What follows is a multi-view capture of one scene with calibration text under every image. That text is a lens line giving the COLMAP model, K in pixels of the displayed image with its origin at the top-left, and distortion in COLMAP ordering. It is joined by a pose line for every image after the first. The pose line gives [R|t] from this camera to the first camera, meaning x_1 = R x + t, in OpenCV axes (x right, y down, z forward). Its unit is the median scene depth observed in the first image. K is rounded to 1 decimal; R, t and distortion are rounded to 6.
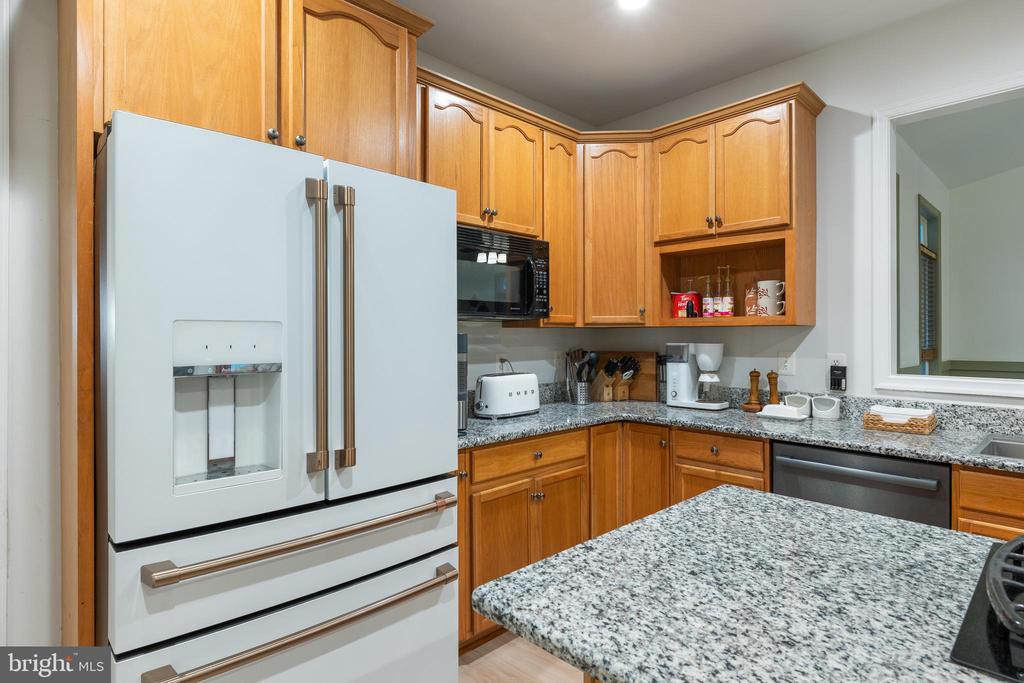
lens RADIAL K [[542.6, 0, 512.7], [0, 542.6, 331.9], [0, 0, 1]] dist [0.000752, 0.000143]
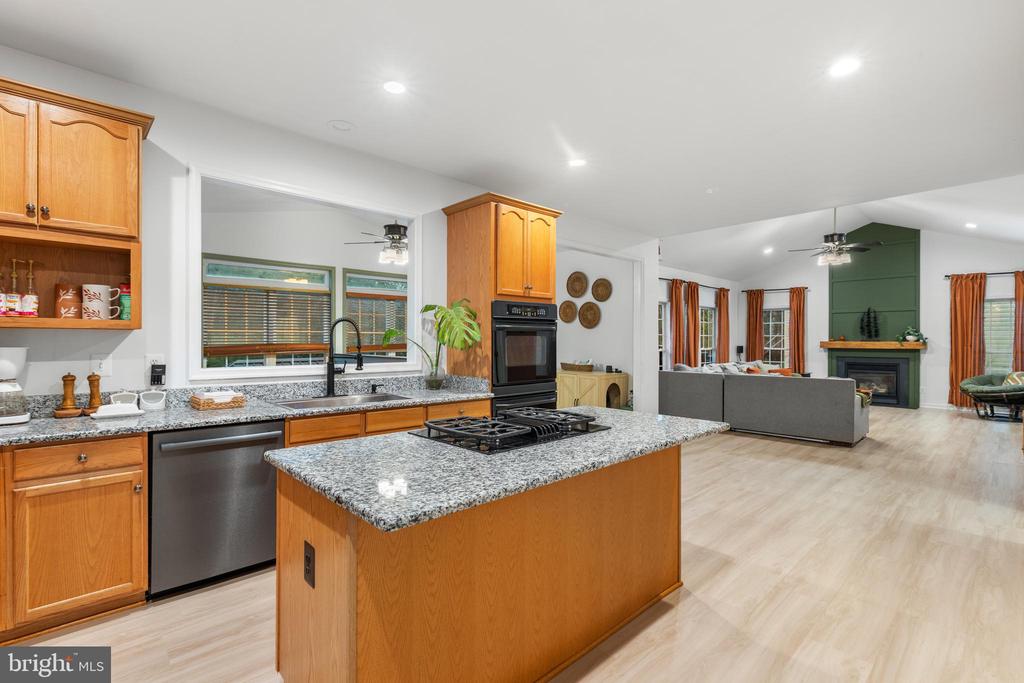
lens RADIAL K [[473.1, 0, 511.1], [0, 473.1, 341.4], [0, 0, 1]] dist [0.006307, -0.000614]
pose [[0.013096, -0.002341, 0.999912, -0.442732], [-0.012721, 0.999916, 0.002507, -0.000320], [-0.999833, -0.012753, 0.013065, 0.223730]]
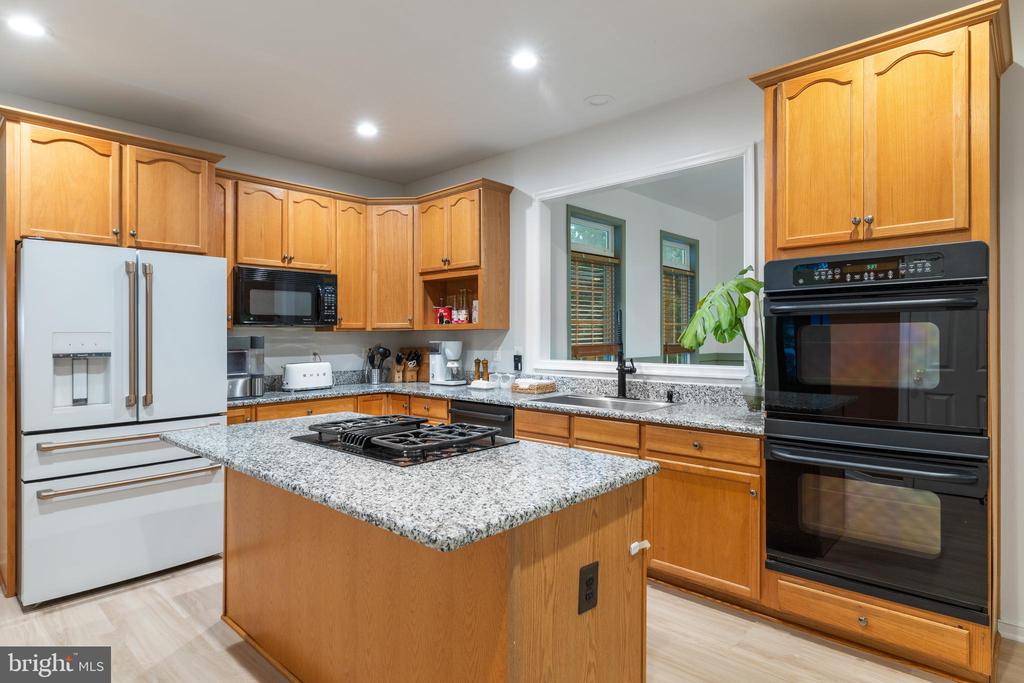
lens RADIAL K [[559.5, 0, 514.5], [0, 559.5, 326.7], [0, 0, 1]] dist [0.006025, -0.004020]
pose [[0.998207, -0.006557, 0.059492, 0.512375], [0.007022, 0.999946, -0.007607, -0.007047], [-0.059439, 0.008012, 0.998200, -0.637870]]
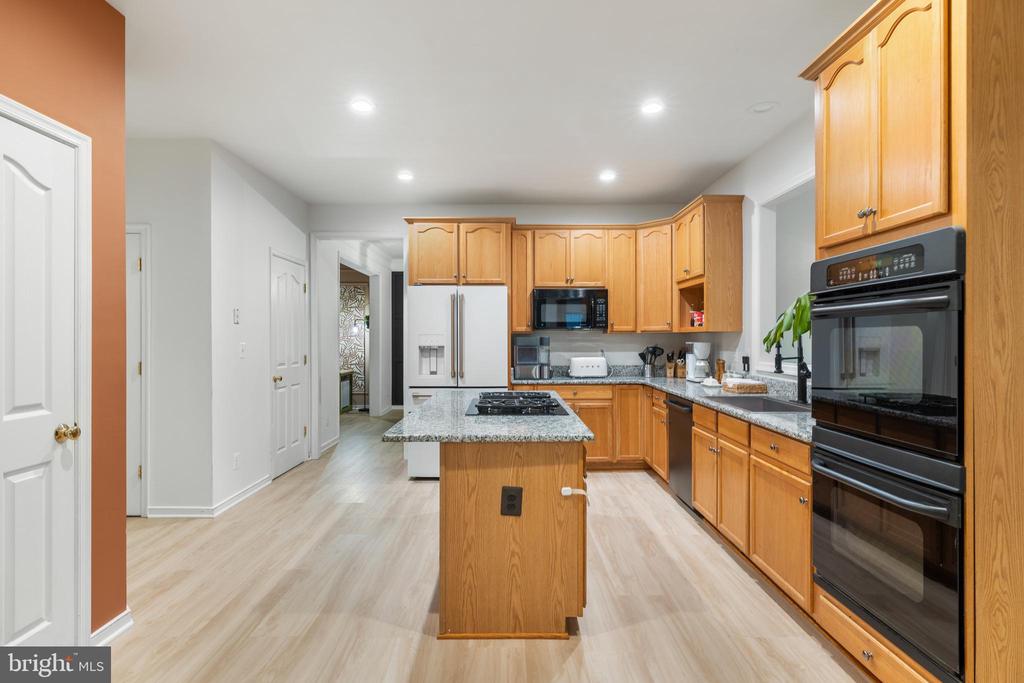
lens RADIAL K [[542.6, 0, 510.4], [0, 542.6, 329.5], [0, 0, 1]] dist [0.000752, 0.000143]
pose [[0.725039, -0.011967, -0.688604, 1.256289], [0.007461, 0.999927, -0.009521, -0.008043], [0.688668, 0.001766, 0.725075, -0.696341]]
